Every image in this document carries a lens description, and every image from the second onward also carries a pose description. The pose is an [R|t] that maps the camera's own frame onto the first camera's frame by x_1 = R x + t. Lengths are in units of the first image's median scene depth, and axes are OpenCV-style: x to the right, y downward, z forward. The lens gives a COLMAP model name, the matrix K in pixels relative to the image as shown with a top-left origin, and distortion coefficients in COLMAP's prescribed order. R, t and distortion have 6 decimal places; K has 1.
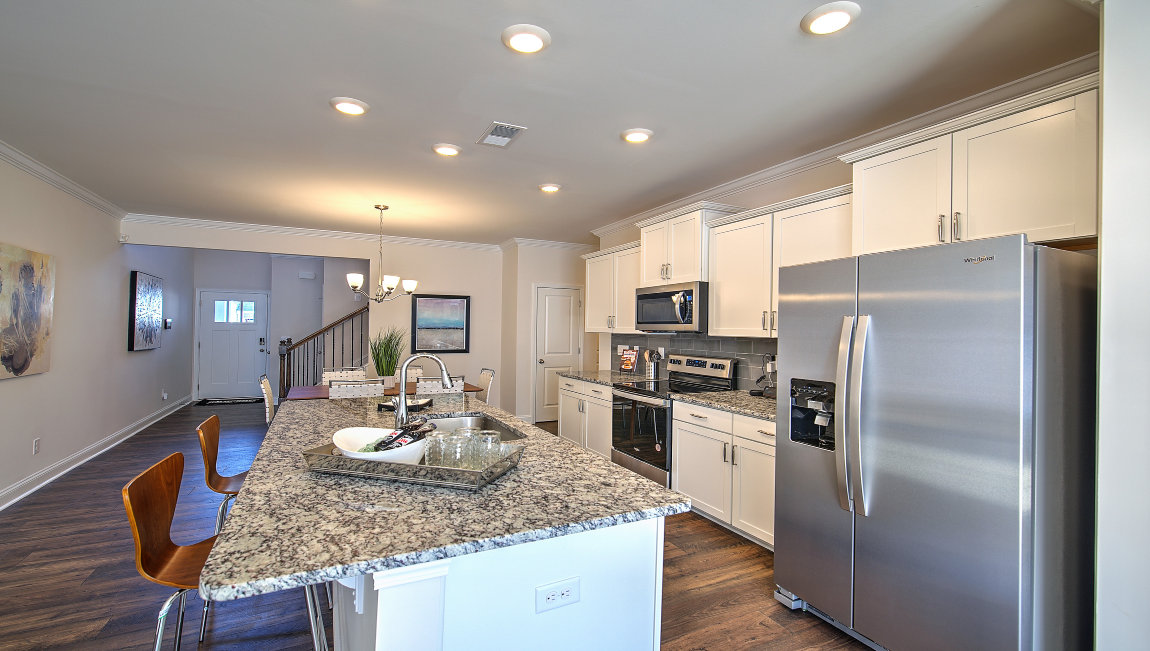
lens RADIAL K [[503.4, 0, 578.1], [0, 503.4, 323.4], [0, 0, 1]] dist [0.002594, -0.000248]
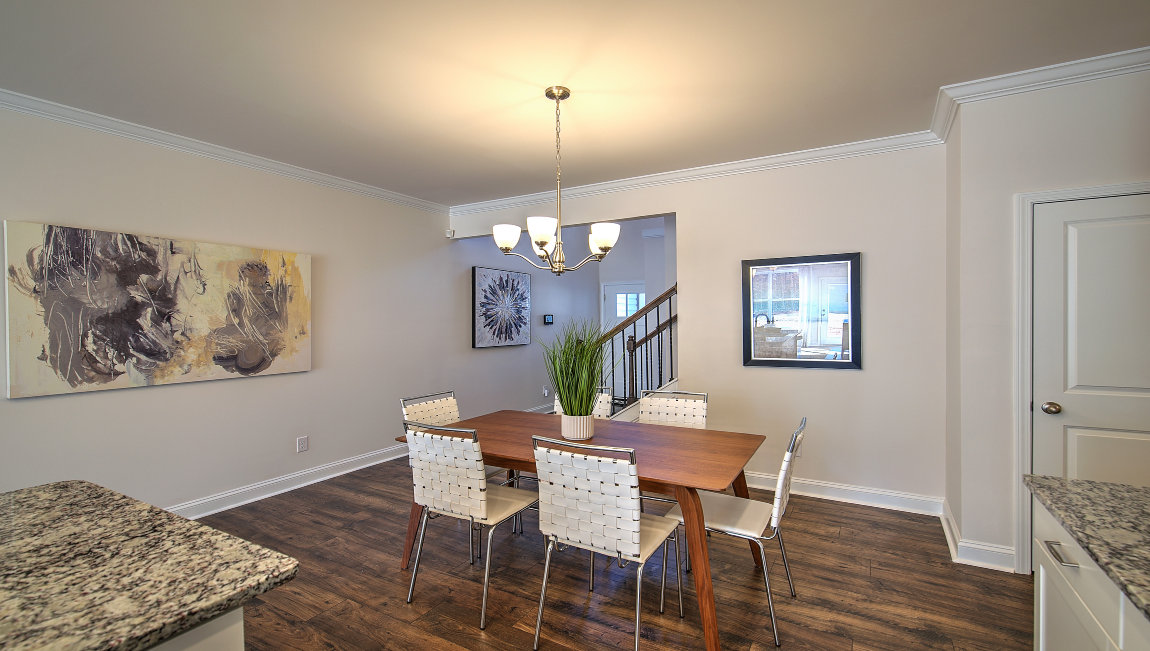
lens RADIAL K [[504.5, 0, 575.0], [0, 504.5, 325.5], [0, 0, 1]] dist [0.001662, 0.000302]
pose [[0.549386, -0.005567, -0.835550, 0.063703], [0.022433, 0.999716, 0.008090, 0.009217], [0.835267, -0.023189, 0.549355, 0.805375]]
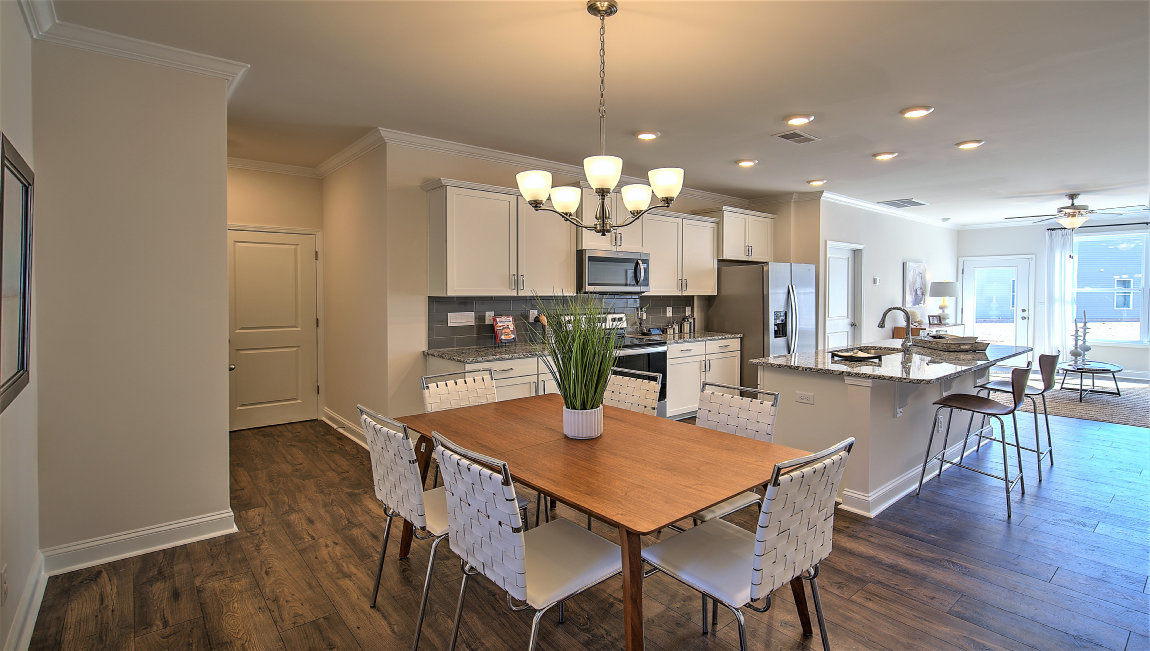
lens RADIAL K [[541.8, 0, 623.2], [0, 541.8, 303.2], [0, 0, 1]] dist [-0.003089, -0.000529]
pose [[-0.268273, -0.034342, 0.962731, -0.939222], [-0.015356, 0.999390, 0.031370, 0.001347], [-0.963220, -0.006368, -0.268637, 1.234435]]
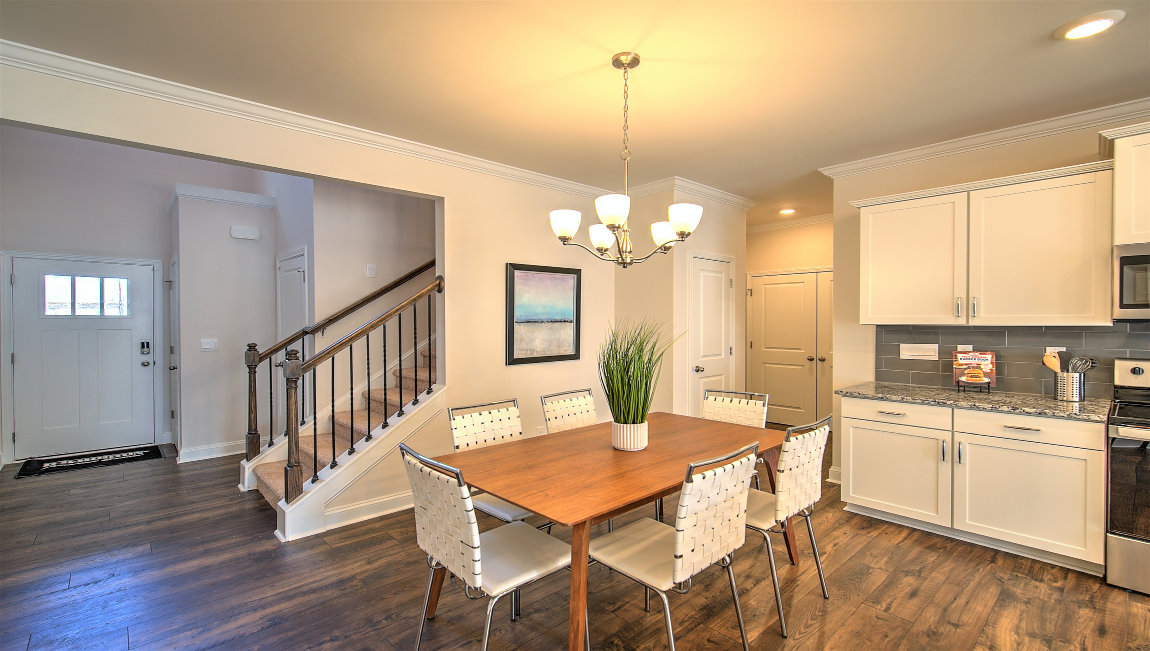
lens RADIAL K [[504.5, 0, 575.0], [0, 504.5, 325.5], [0, 0, 1]] dist [0.001662, 0.000302]
pose [[0.961640, -0.014884, 0.273911, -0.634277], [0.009009, 0.999702, 0.022692, 0.002234], [-0.274167, -0.019354, 0.961487, 0.630650]]
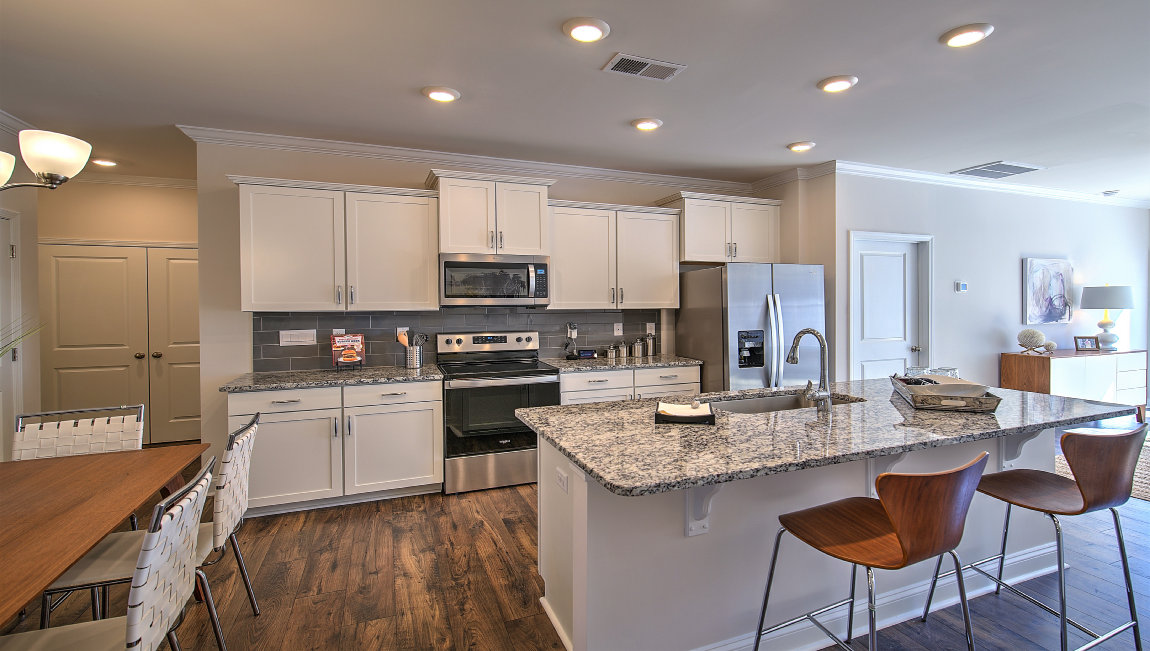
lens RADIAL K [[531.9, 0, 609.1], [0, 531.9, 305.6], [0, 0, 1]] dist [0.002496, -0.000060]
pose [[0.063210, -0.014213, 0.997899, -0.716362], [-0.004225, 0.999886, 0.014509, 0.000451], [-0.997991, -0.005133, 0.063143, 0.696324]]
